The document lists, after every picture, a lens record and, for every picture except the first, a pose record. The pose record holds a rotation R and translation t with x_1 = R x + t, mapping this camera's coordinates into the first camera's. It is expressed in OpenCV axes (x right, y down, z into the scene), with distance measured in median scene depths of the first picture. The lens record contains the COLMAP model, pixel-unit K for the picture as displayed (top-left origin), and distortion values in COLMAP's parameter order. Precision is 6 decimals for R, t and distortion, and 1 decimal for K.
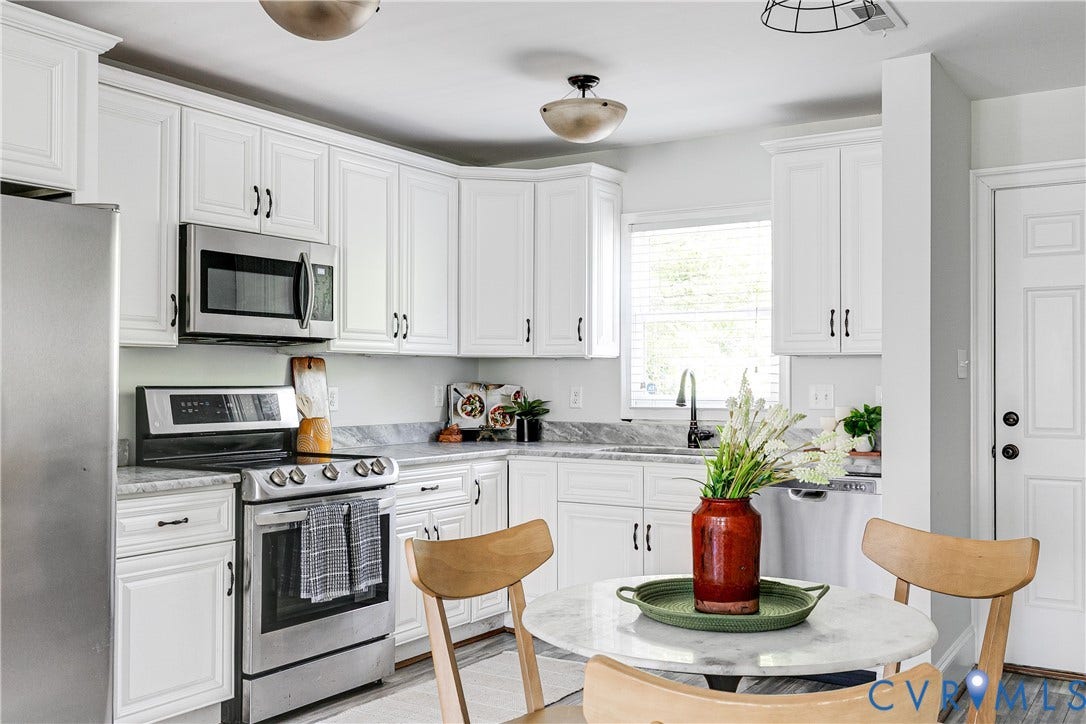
lens RADIAL K [[1052.5, 0, 544.7], [0, 1052.5, 368.7], [0, 0, 1]] dist [0.004756, 0.000000]
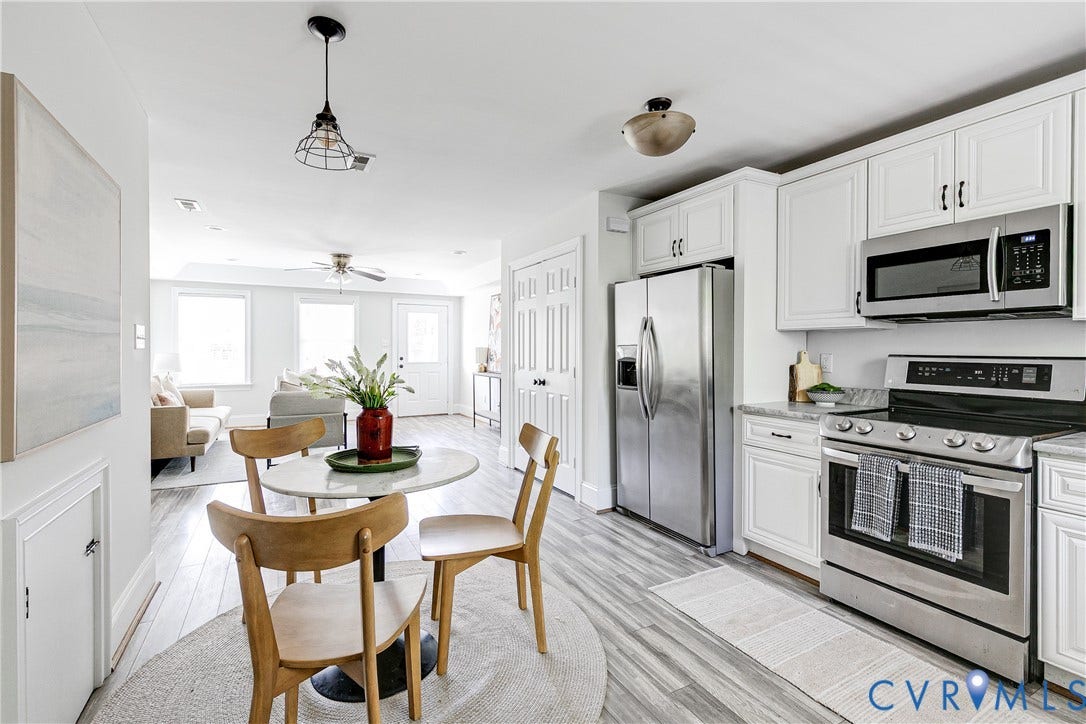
lens RADIAL K [[489.7, 0, 546.5], [0, 489.7, 352.1], [0, 0, 1]] dist [-0.000150, 0.000778]
pose [[-0.480444, 0.003377, -0.877019, 0.328373], [0.005657, 0.999984, 0.000751, 0.007535], [0.877007, -0.004601, -0.480455, 0.684281]]
